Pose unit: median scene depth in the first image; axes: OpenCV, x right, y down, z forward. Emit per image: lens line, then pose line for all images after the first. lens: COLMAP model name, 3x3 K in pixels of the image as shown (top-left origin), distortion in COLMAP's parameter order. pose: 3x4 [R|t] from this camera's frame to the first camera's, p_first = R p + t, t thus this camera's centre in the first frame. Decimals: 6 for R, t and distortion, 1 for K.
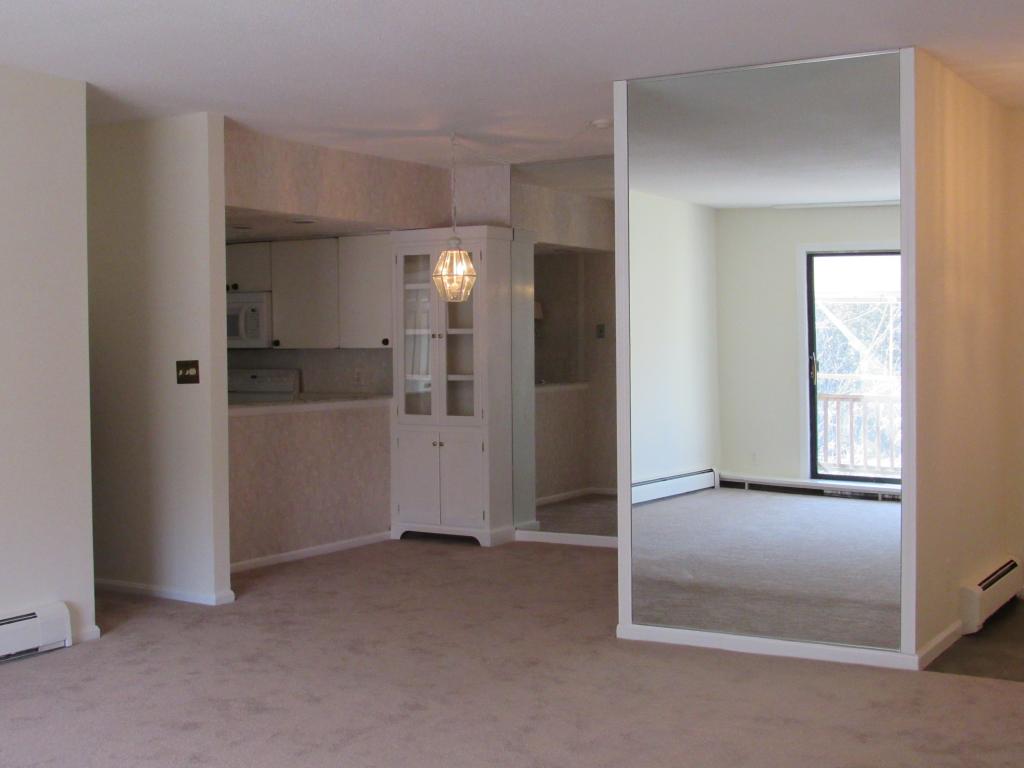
lens RADIAL K [[1360.9, 0, 512.0], [0, 1360.9, 384.0], [0, 0, 1]] dist [0.152613, 0.008223]
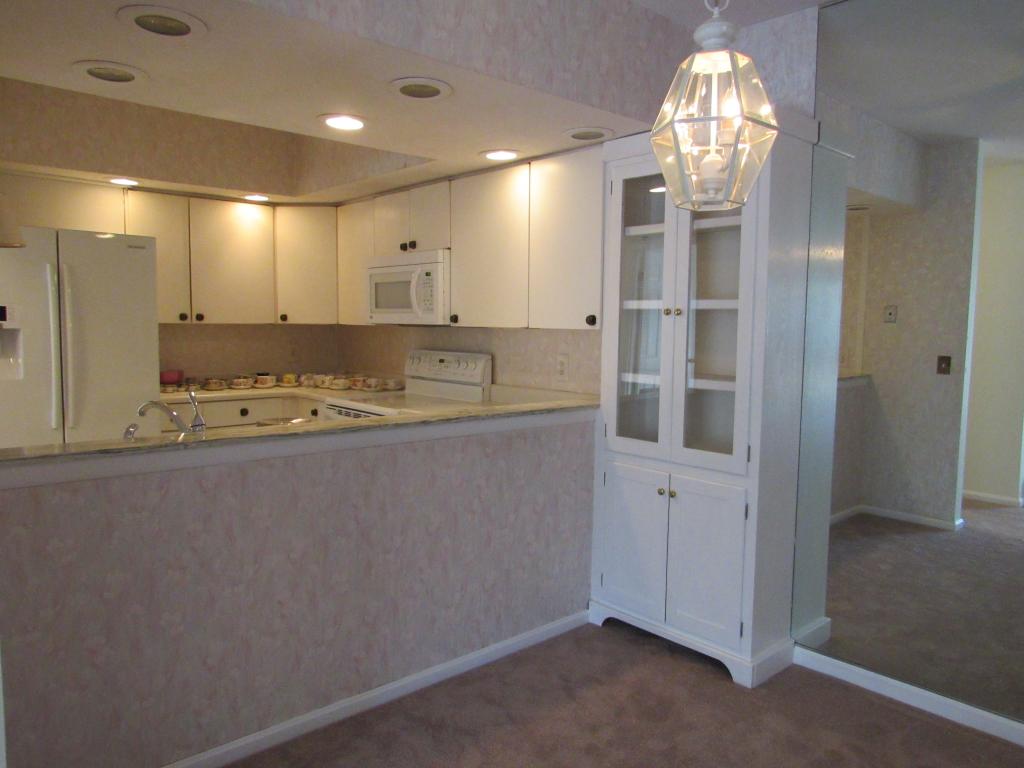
lens RADIAL K [[721.3, 0, 512.0], [0, 721.3, 384.0], [0, 0, 1]] dist [-0.037626, 0.003415]
pose [[0.955071, 0.046452, -0.292714, -0.028812], [-0.029514, 0.997638, 0.062019, -0.021057], [0.294904, -0.050593, 0.954187, 0.674784]]
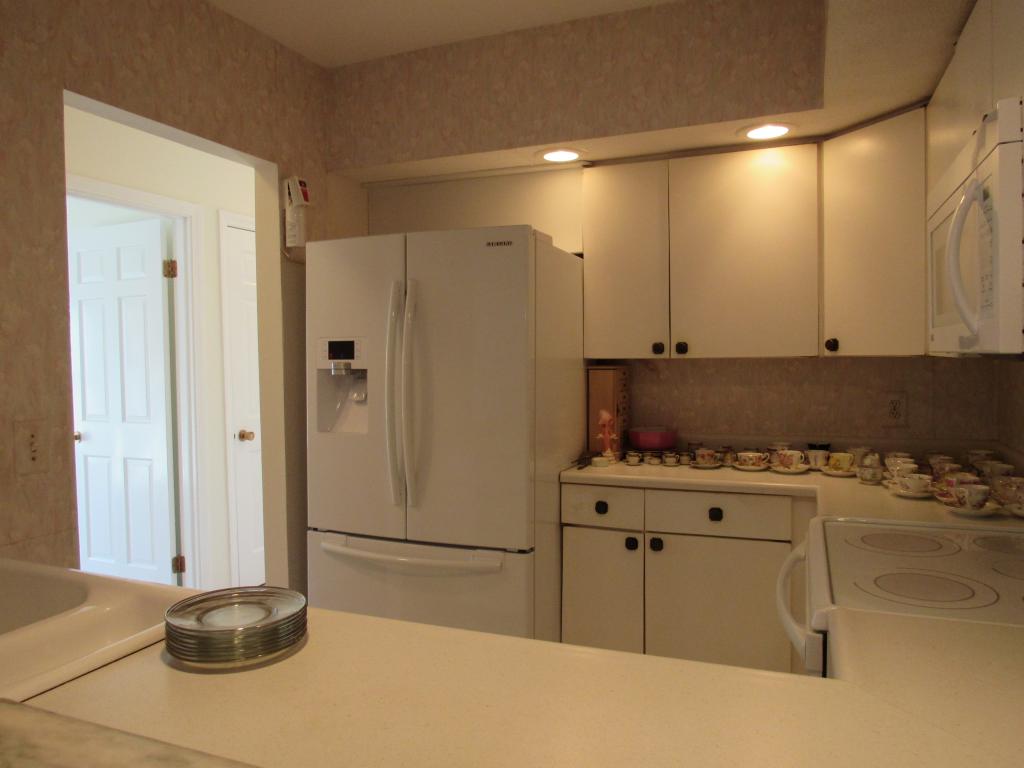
lens RADIAL K [[721.3, 0, 512.0], [0, 721.3, 384.0], [0, 0, 1]] dist [-0.037626, 0.003415]
pose [[0.153567, 0.045811, -0.987076, -0.079580], [-0.016008, 0.998909, 0.043870, -0.026241], [0.988008, 0.009064, 0.154133, 0.927942]]
